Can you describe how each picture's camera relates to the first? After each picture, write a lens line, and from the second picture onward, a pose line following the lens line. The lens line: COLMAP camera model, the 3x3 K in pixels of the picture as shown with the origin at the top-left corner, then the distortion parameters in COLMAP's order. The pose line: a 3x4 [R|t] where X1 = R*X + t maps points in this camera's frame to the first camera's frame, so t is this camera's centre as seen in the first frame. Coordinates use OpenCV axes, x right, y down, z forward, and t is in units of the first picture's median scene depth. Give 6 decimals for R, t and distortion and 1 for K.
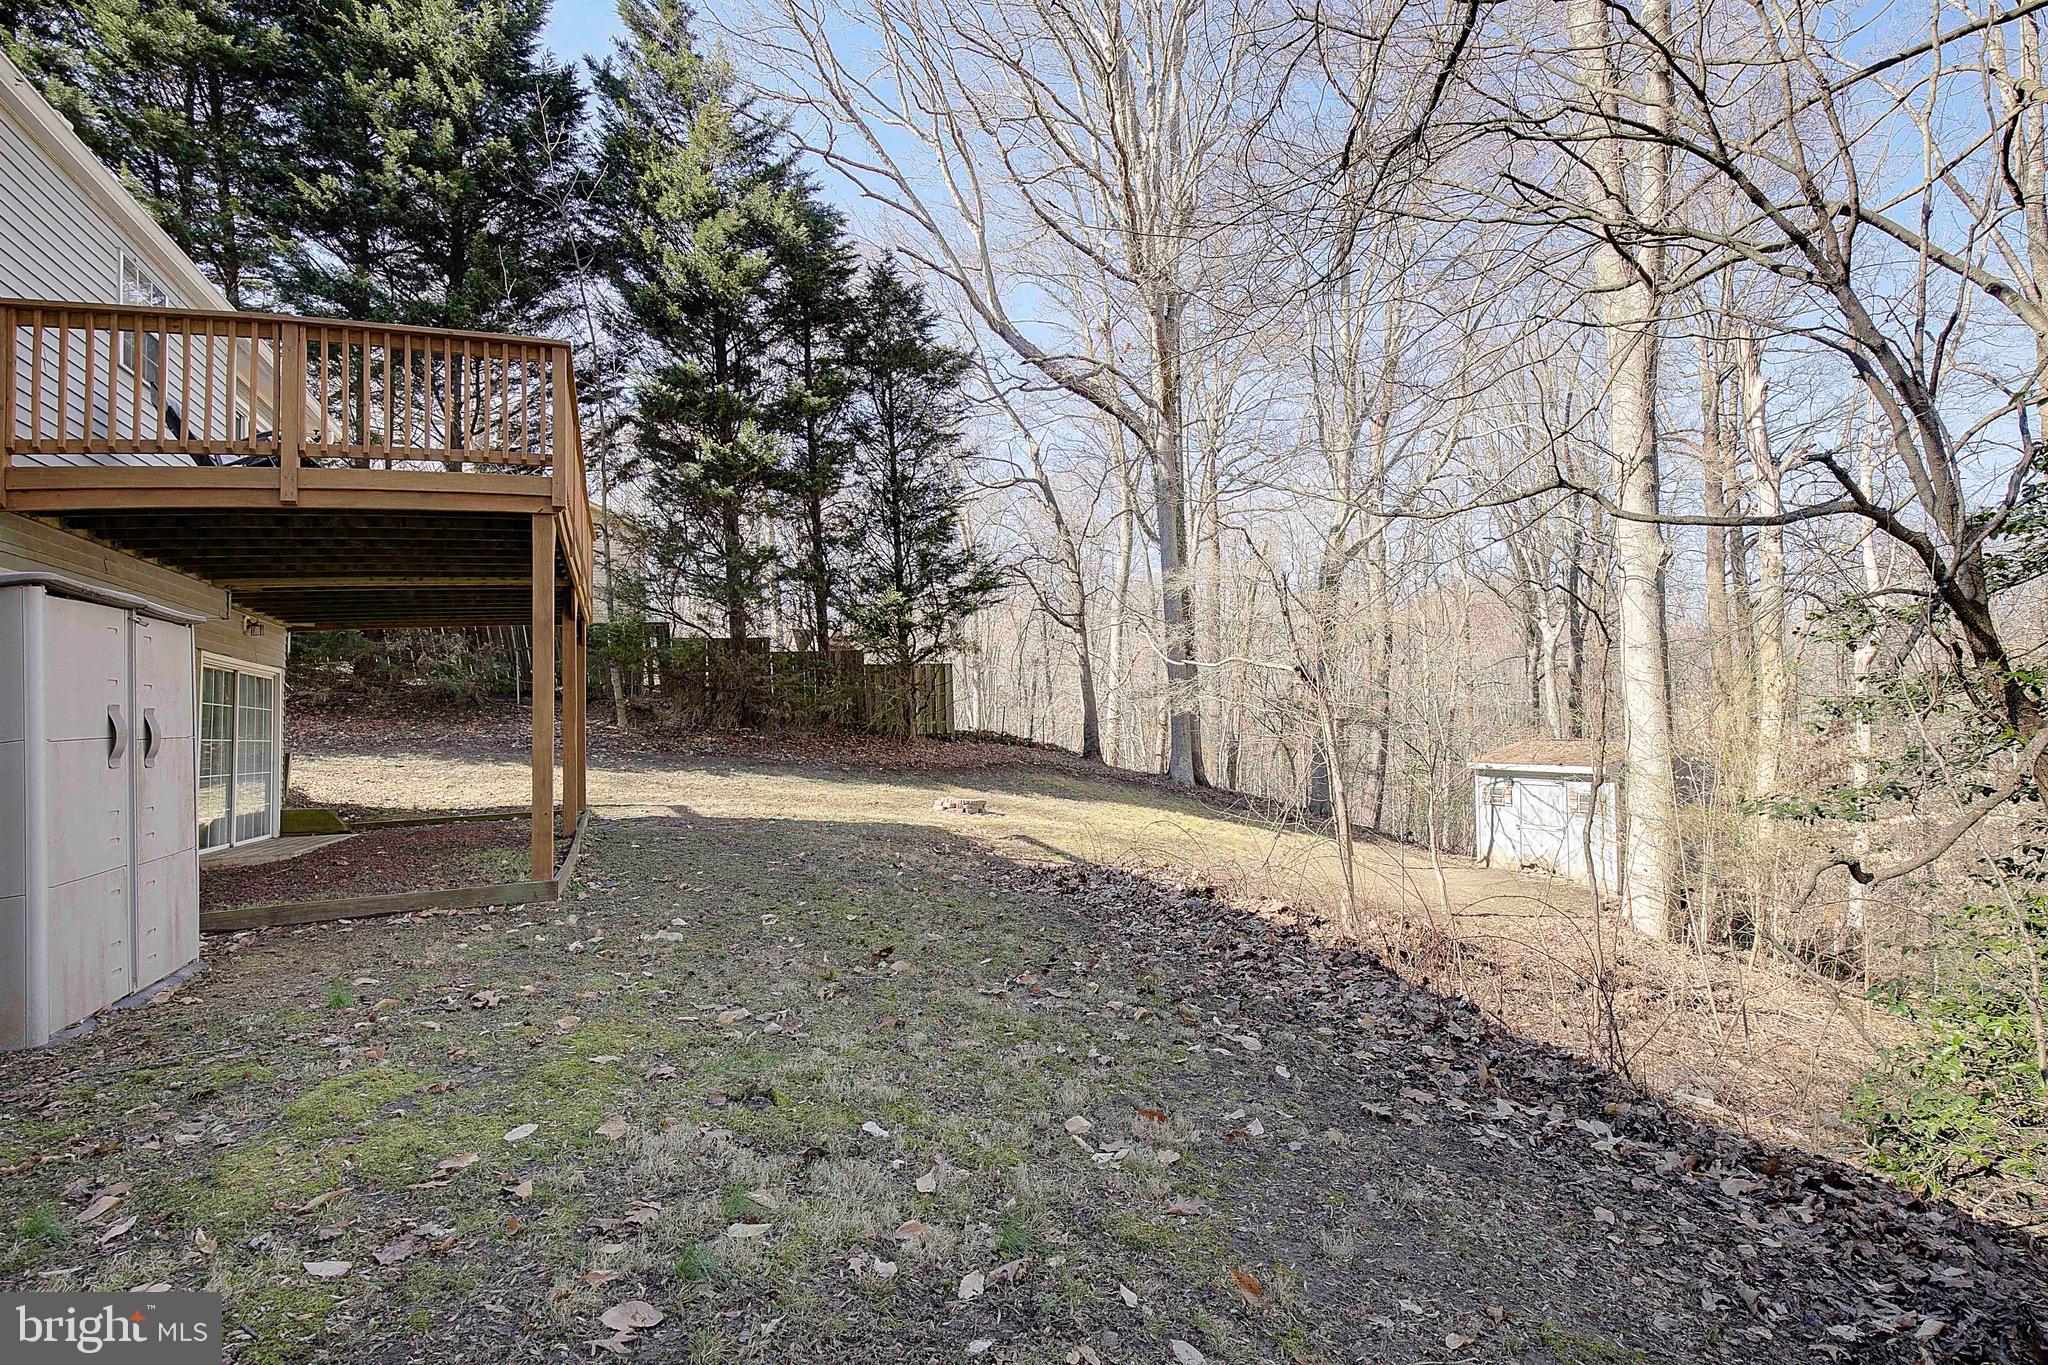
lens RADIAL K [[945.1, 0, 1023.3], [0, 945.1, 668.6], [0, 0, 1]] dist [-0.006004, -0.000130]
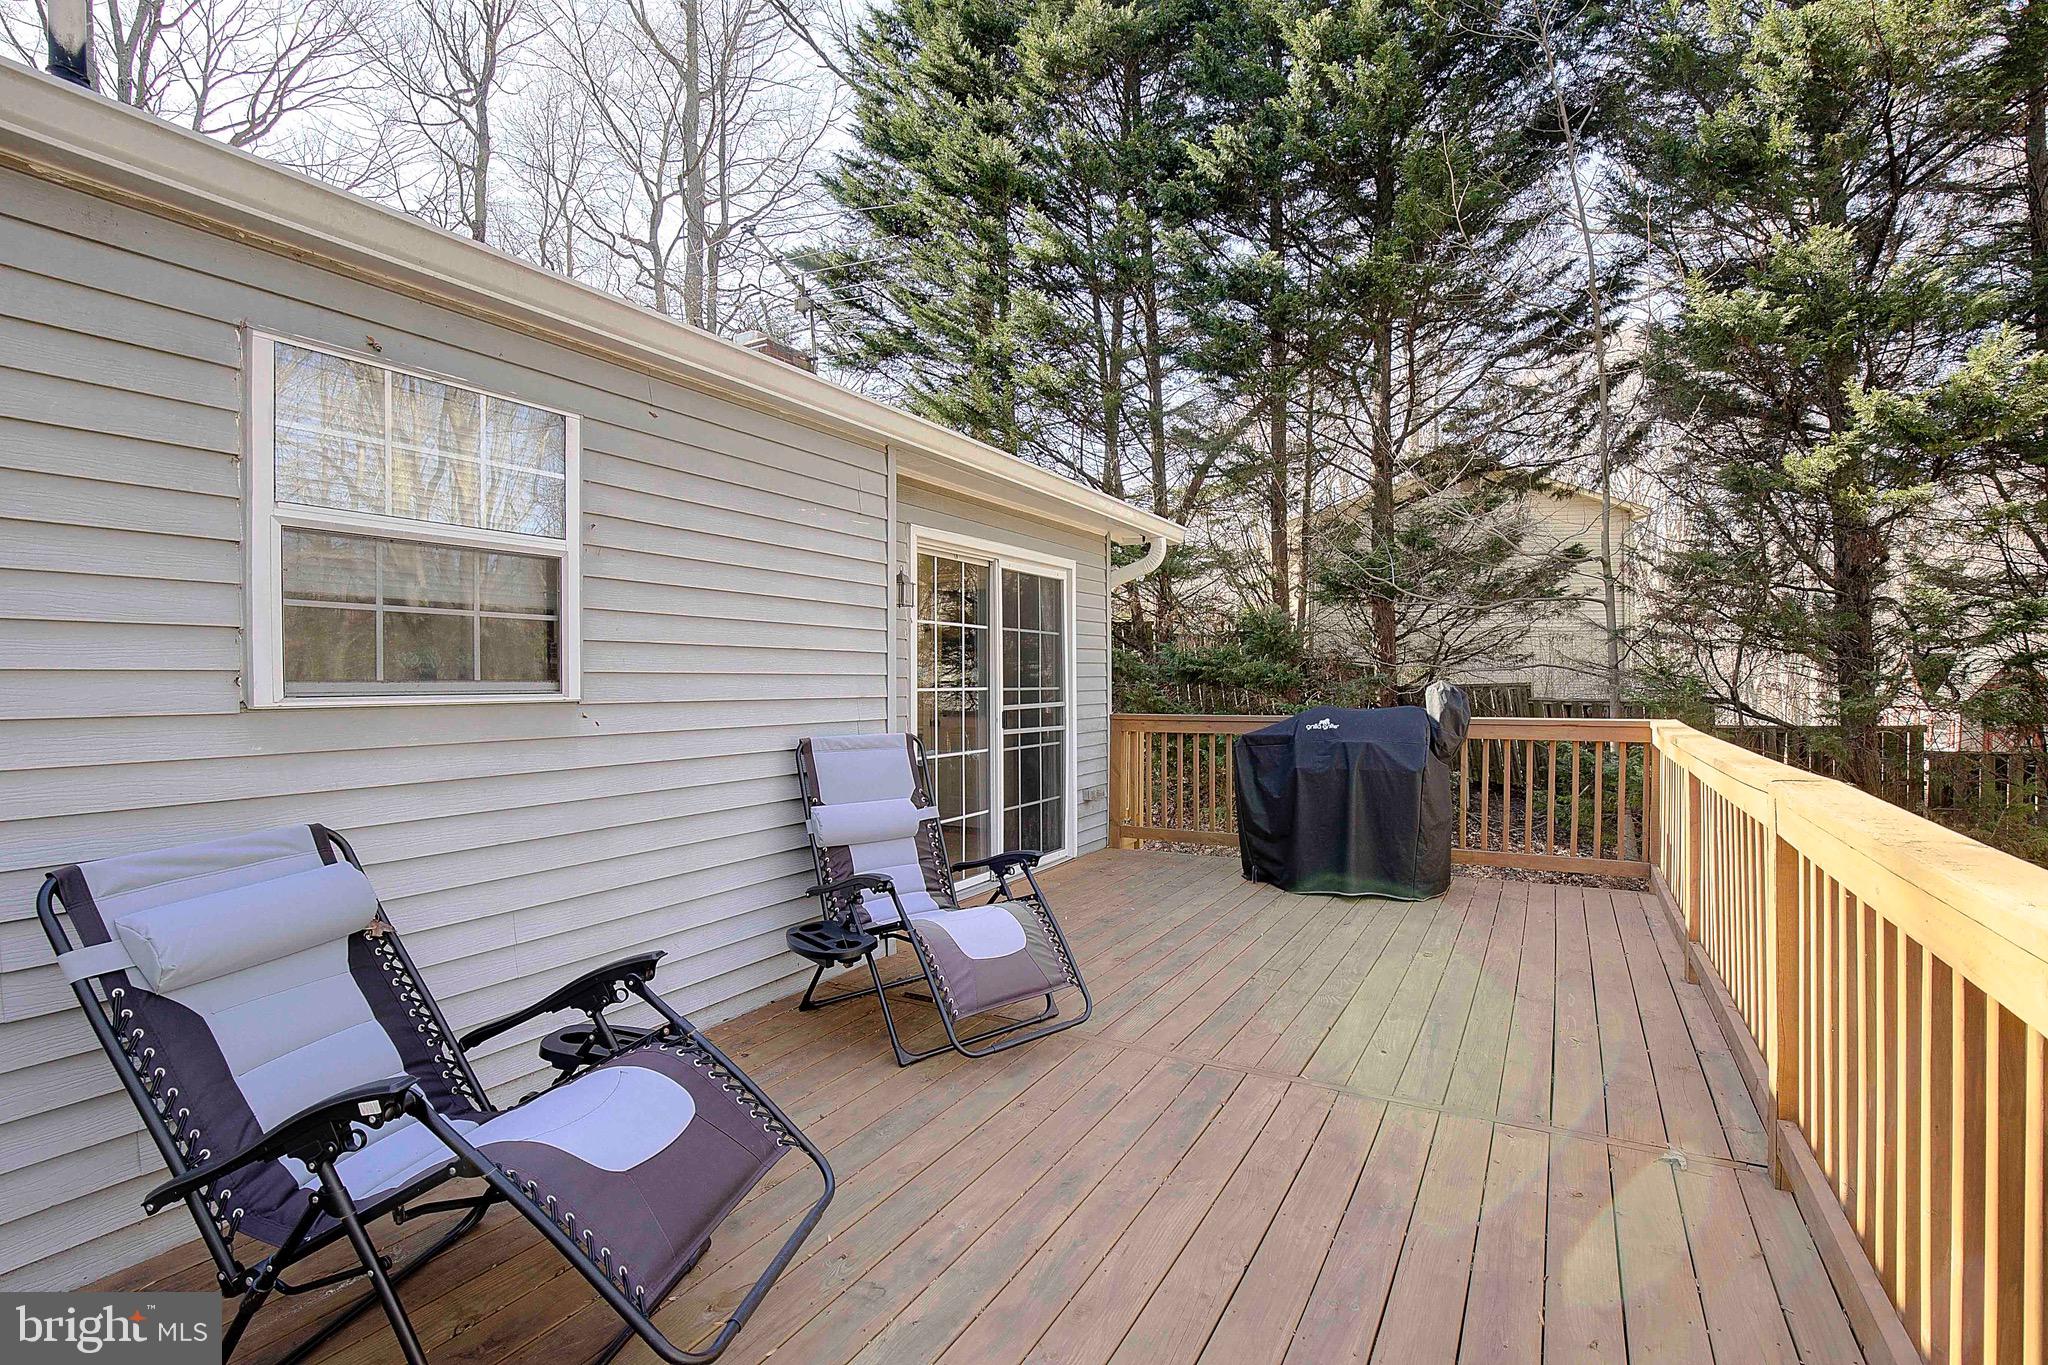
lens RADIAL K [[966.5, 0, 1035.3], [0, 966.5, 682.2], [0, 0, 1]] dist [-0.003581, -0.000276]
pose [[0.632389, 0.031044, -0.774029, -0.180899], [0.021159, 0.998132, 0.057320, -0.107469], [0.774362, -0.052627, 0.630551, 0.296844]]
